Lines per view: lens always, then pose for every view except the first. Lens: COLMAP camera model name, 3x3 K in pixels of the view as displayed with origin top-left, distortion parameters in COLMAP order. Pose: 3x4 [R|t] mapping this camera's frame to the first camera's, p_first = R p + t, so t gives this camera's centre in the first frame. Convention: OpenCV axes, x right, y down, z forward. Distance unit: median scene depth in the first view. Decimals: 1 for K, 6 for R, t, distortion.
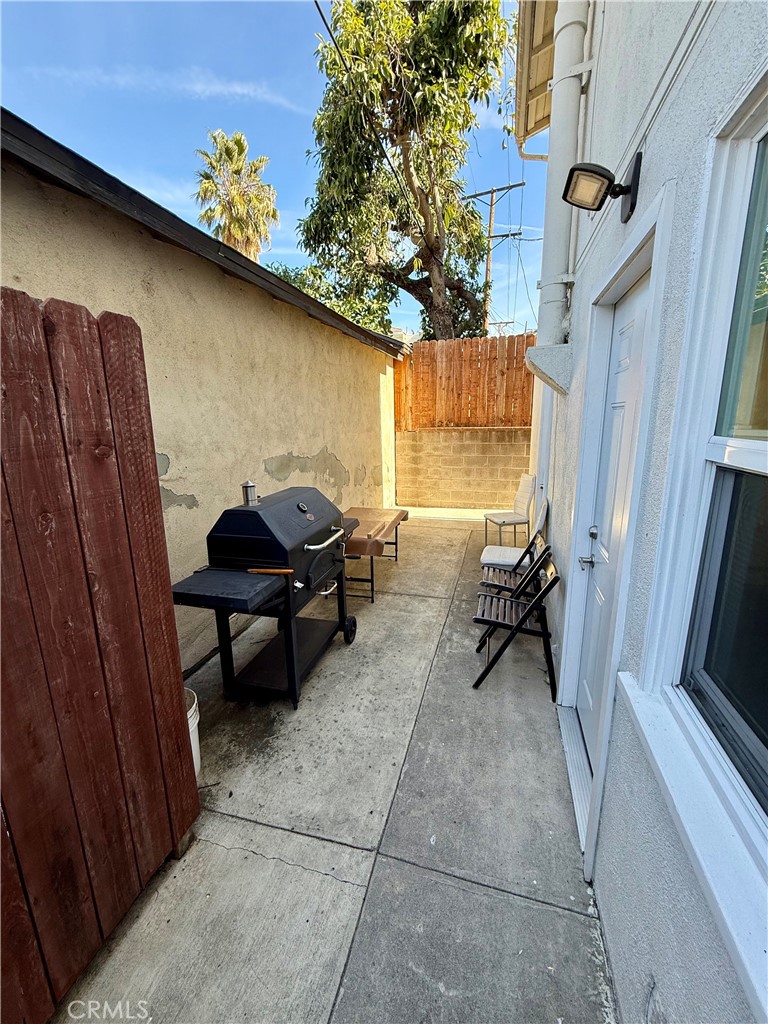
lens RADIAL K [[404.2, 0, 386.0], [0, 404.2, 505.9], [0, 0, 1]] dist [0.000558, -0.000217]
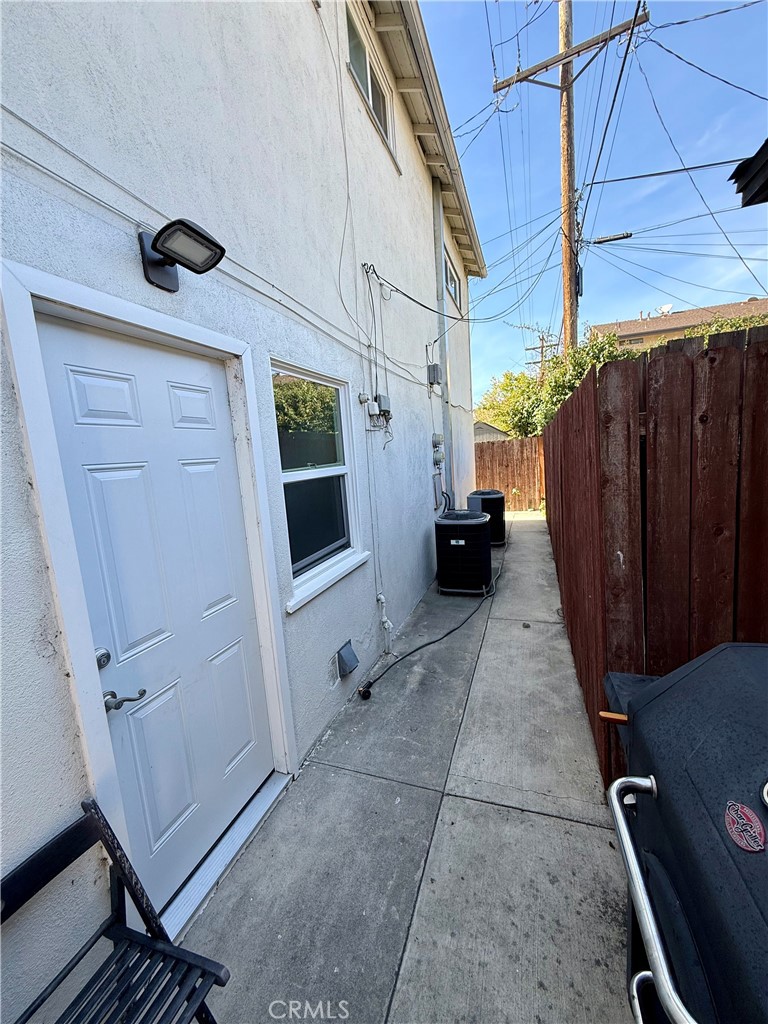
lens RADIAL K [[404.2, 0, 386.0], [0, 404.2, 505.9], [0, 0, 1]] dist [0.000558, -0.000217]
pose [[-0.994188, 0.079332, 0.072773, -0.006608], [0.099327, 0.936649, 0.335892, -0.390975], [-0.041515, 0.341168, -0.939085, 1.756332]]
